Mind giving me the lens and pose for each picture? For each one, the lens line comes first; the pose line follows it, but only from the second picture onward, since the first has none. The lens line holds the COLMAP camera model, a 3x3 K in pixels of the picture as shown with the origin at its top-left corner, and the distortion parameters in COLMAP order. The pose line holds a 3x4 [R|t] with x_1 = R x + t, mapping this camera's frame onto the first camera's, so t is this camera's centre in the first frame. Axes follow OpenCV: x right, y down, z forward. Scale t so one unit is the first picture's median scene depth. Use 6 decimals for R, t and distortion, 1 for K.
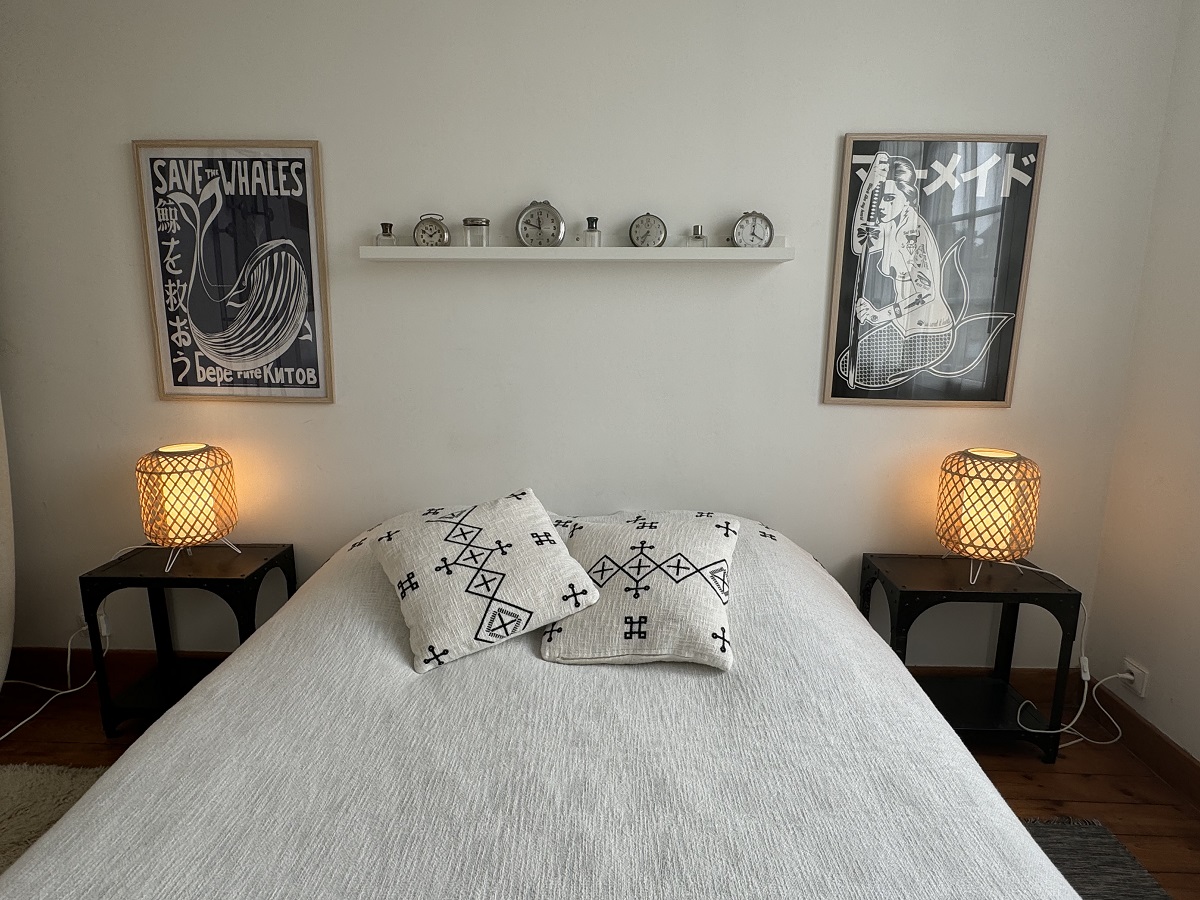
lens RADIAL K [[698.9, 0, 591.1], [0, 698.9, 451.2], [0, 0, 1]] dist [-0.012065, 0.008899]
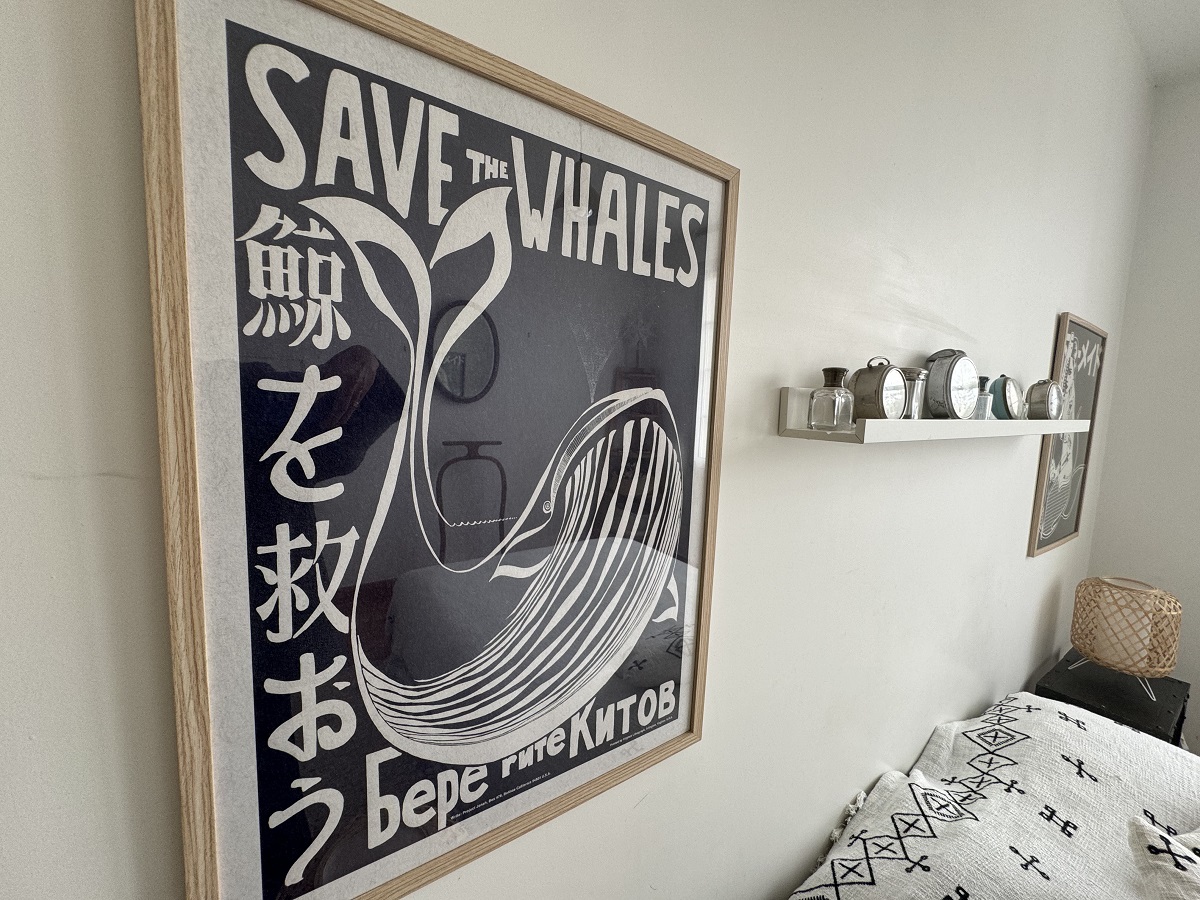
lens RADIAL K [[478.7, 0, 597.1], [0, 478.7, 444.2], [0, 0, 1]] dist [-0.006537, 0.001346]
pose [[0.805561, -0.038156, 0.591283, -0.633628], [0.081048, 0.995640, -0.046171, -0.266046], [-0.586943, 0.085116, 0.805141, 0.814662]]
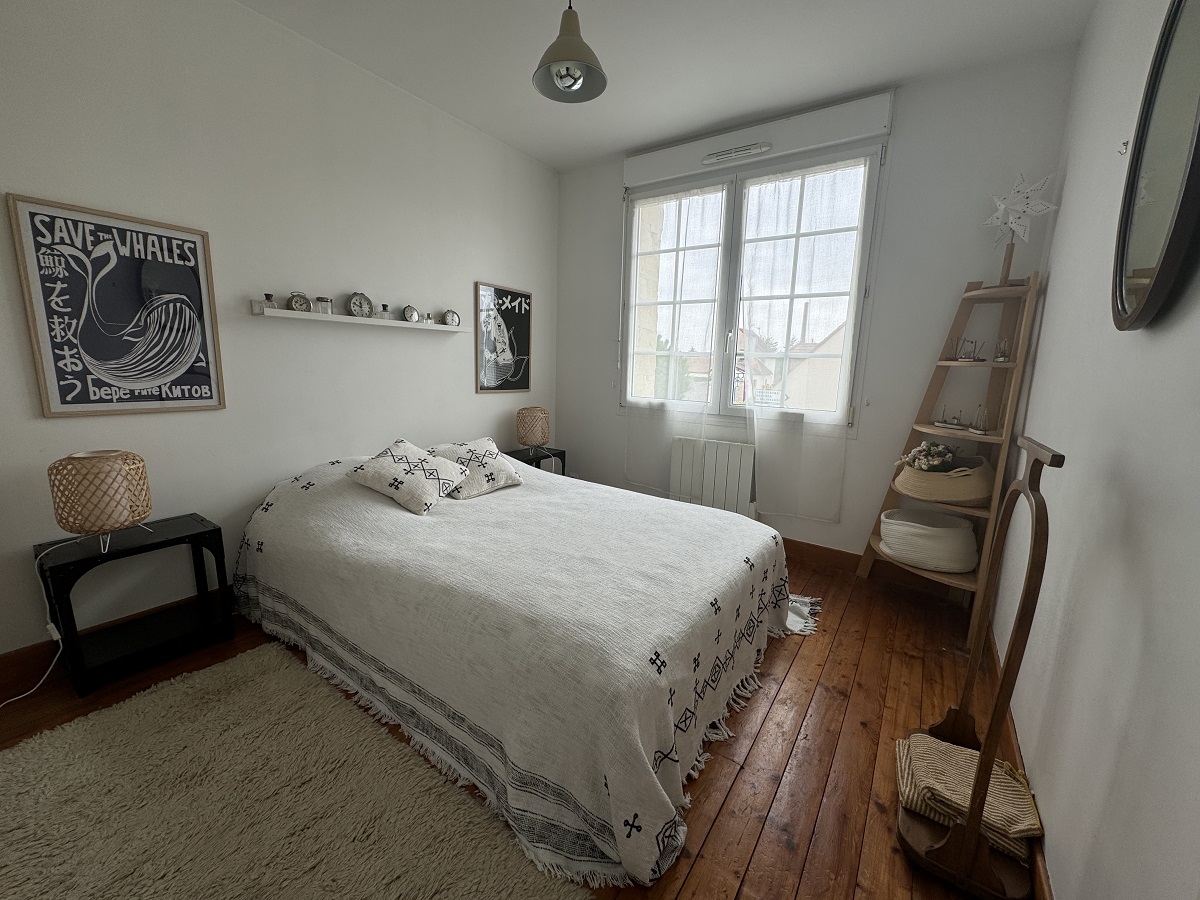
lens RADIAL K [[478.7, 0, 601.9], [0, 478.7, 445.7], [0, 0, 1]] dist [-0.006537, 0.001346]
pose [[0.528551, -0.138003, 0.837609, -0.850114], [0.136547, 0.987671, 0.076563, 0.042345], [-0.837848, 0.073905, 0.540878, -0.221124]]
